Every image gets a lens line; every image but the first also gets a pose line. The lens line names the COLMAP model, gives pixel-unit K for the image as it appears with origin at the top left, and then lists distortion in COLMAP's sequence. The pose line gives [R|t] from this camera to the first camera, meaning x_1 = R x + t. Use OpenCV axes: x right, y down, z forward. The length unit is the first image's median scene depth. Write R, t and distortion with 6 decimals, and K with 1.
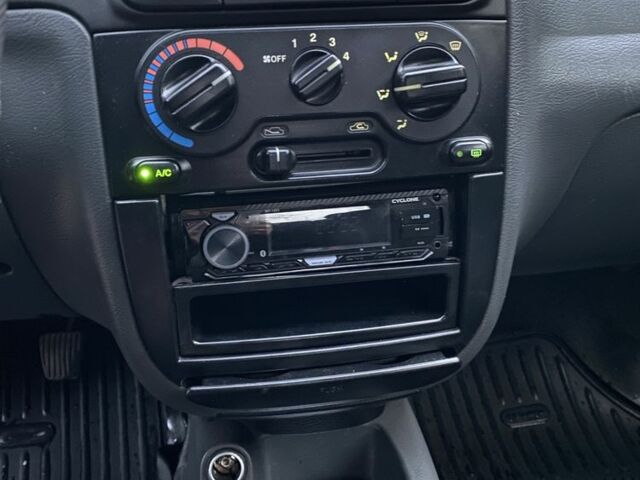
lens RADIAL K [[488.0, 0, 322.0], [0, 488.0, 242.1], [0, 0, 1]] dist [0.031983, -0.027370]
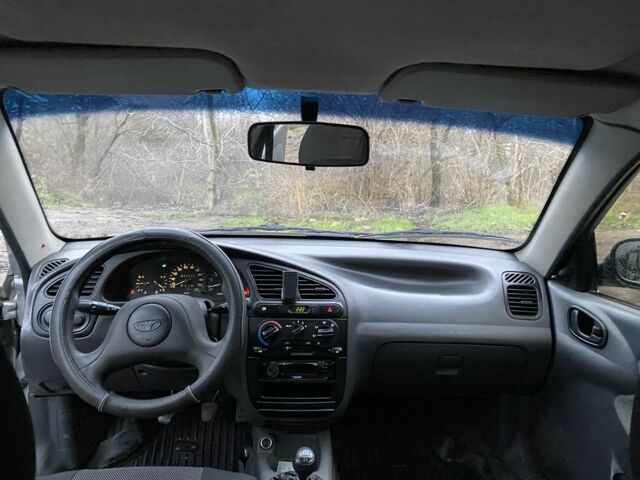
lens RADIAL K [[488.0, 0, 322.0], [0, 488.0, 242.1], [0, 0, 1]] dist [0.031983, -0.027370]
pose [[0.987291, 0.047445, -0.151675, 0.745979], [-0.088440, 0.956987, -0.276323, 0.071549], [0.132040, 0.286226, 0.949021, -2.998002]]
